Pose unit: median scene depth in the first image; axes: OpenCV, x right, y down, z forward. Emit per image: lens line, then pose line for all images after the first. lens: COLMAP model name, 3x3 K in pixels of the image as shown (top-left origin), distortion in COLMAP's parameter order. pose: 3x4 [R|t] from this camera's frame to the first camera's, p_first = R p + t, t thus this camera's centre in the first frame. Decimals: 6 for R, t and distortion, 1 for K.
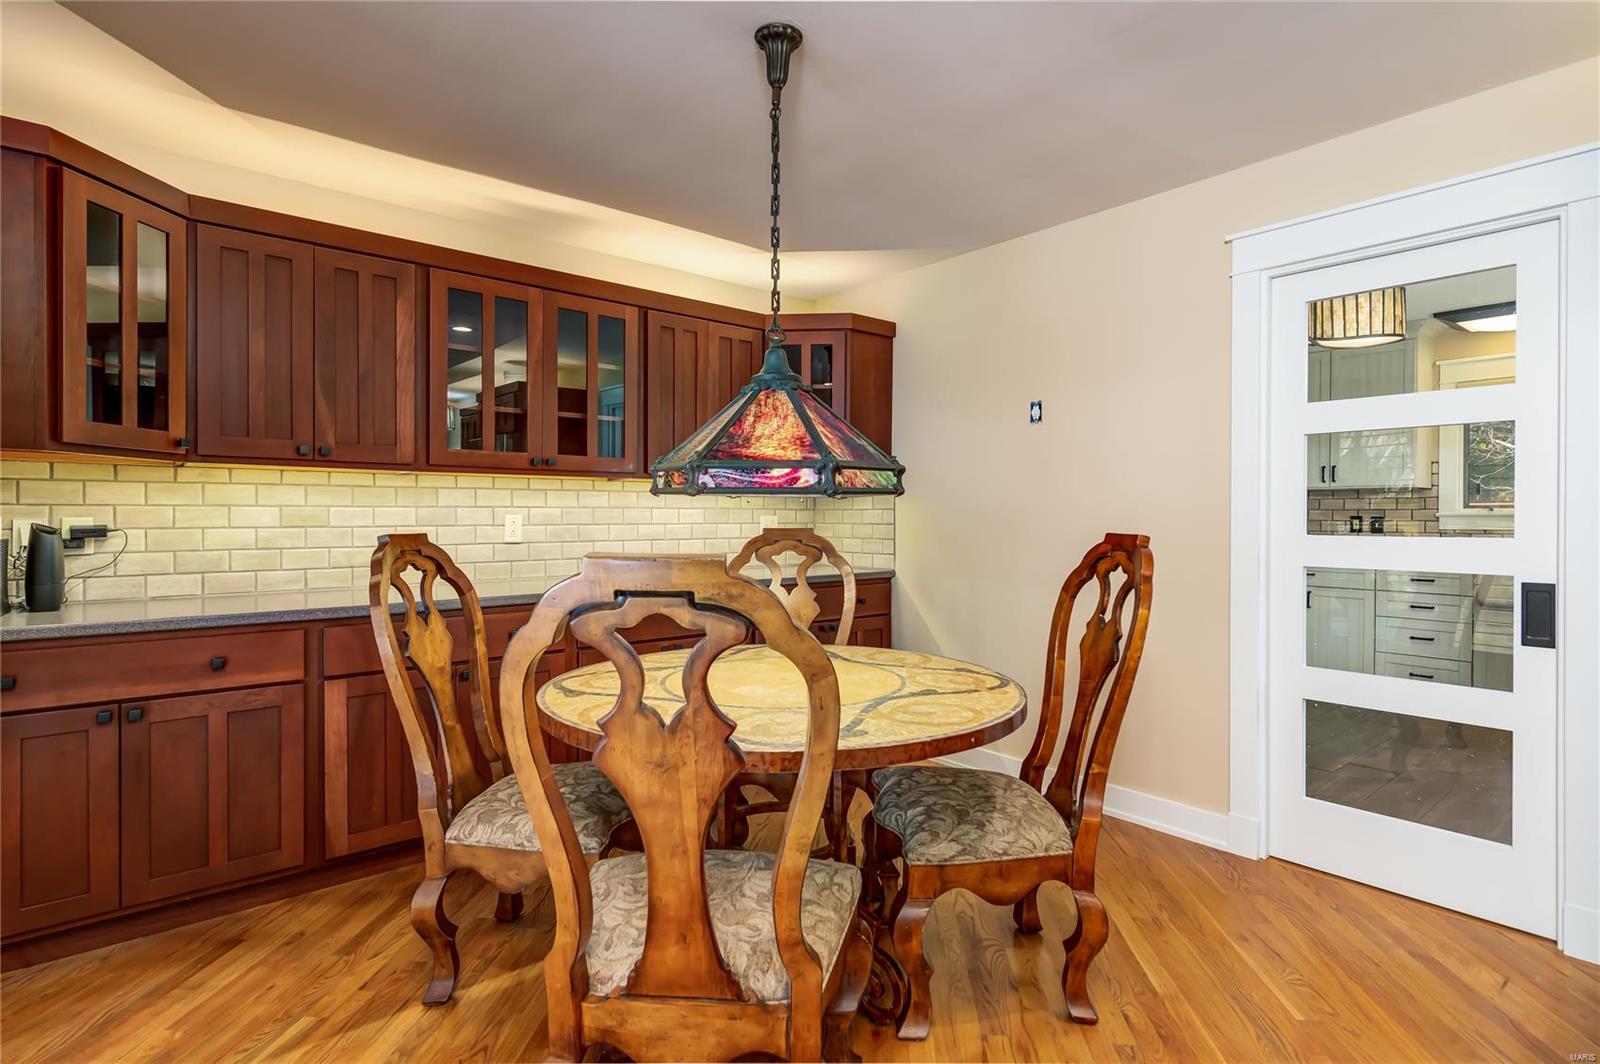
lens RADIAL K [[857.8, 0, 856.2], [0, 857.8, 520.2], [0, 0, 1]] dist [0.006083, 0.000091]
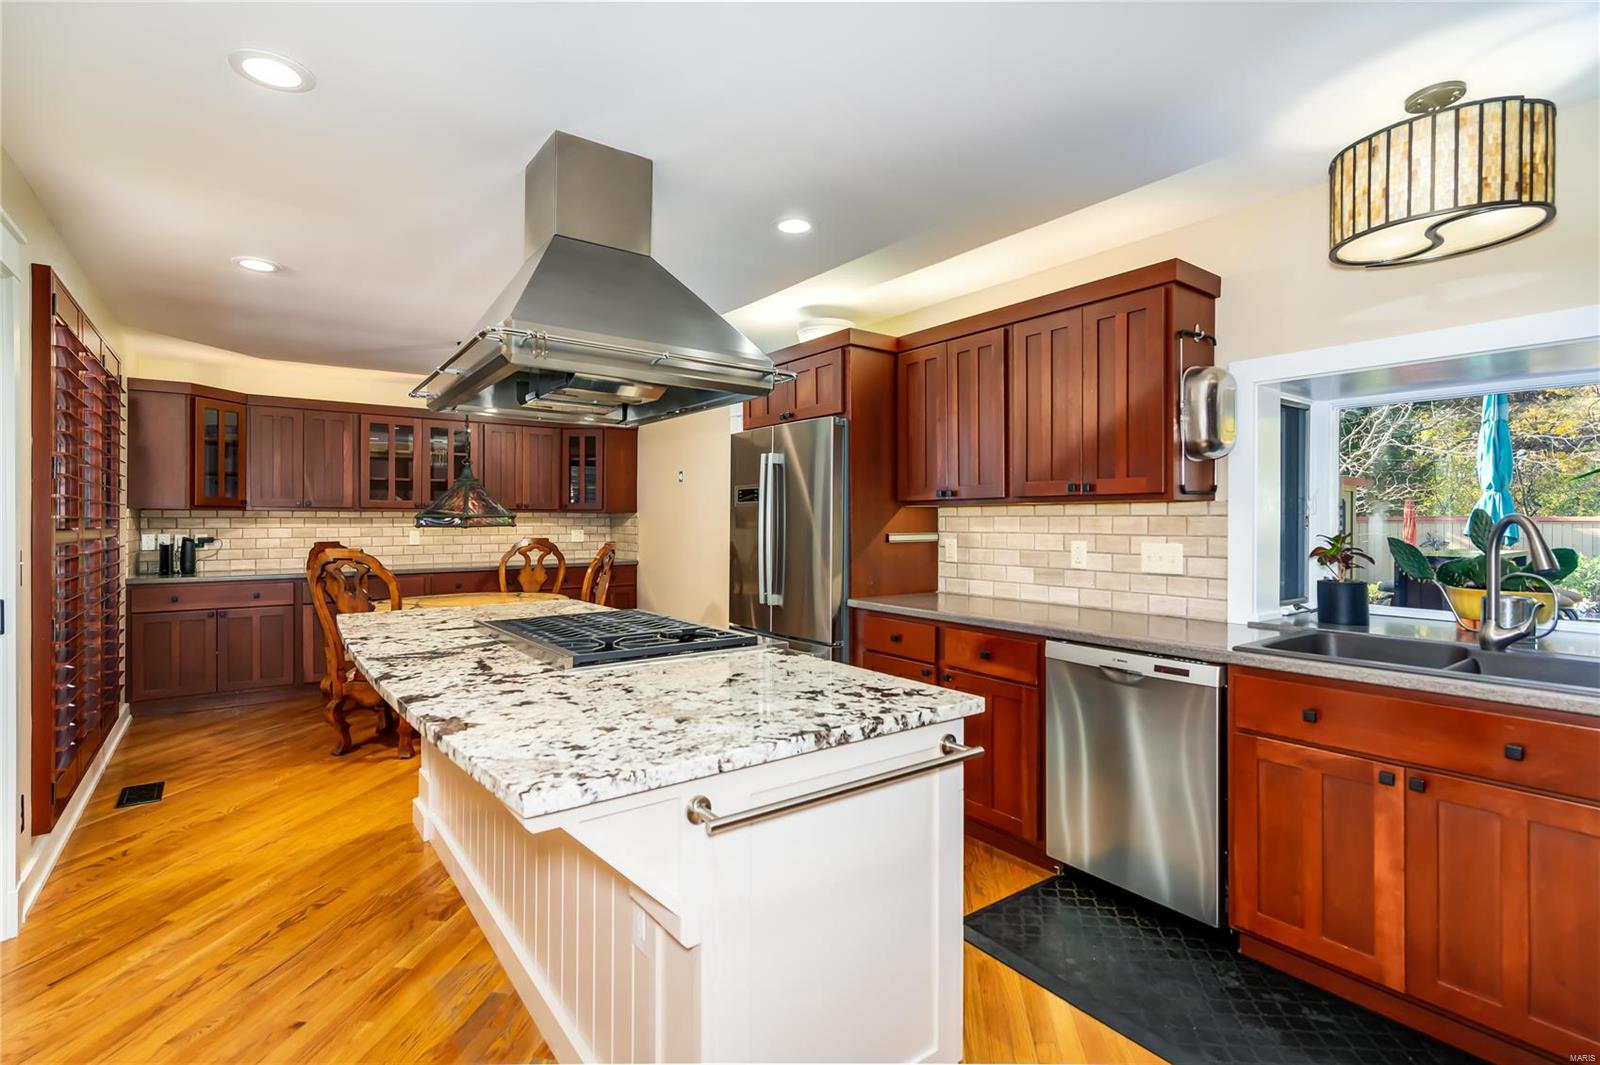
lens RADIAL K [[759.5, 0, 808.9], [0, 759.5, 521.3], [0, 0, 1]] dist [0.004731, 0.000275]
pose [[0.998148, -0.001211, -0.060819, 0.835692], [0.000777, 0.999974, -0.007167, -0.021857], [0.060826, 0.007106, 0.998123, -0.927151]]
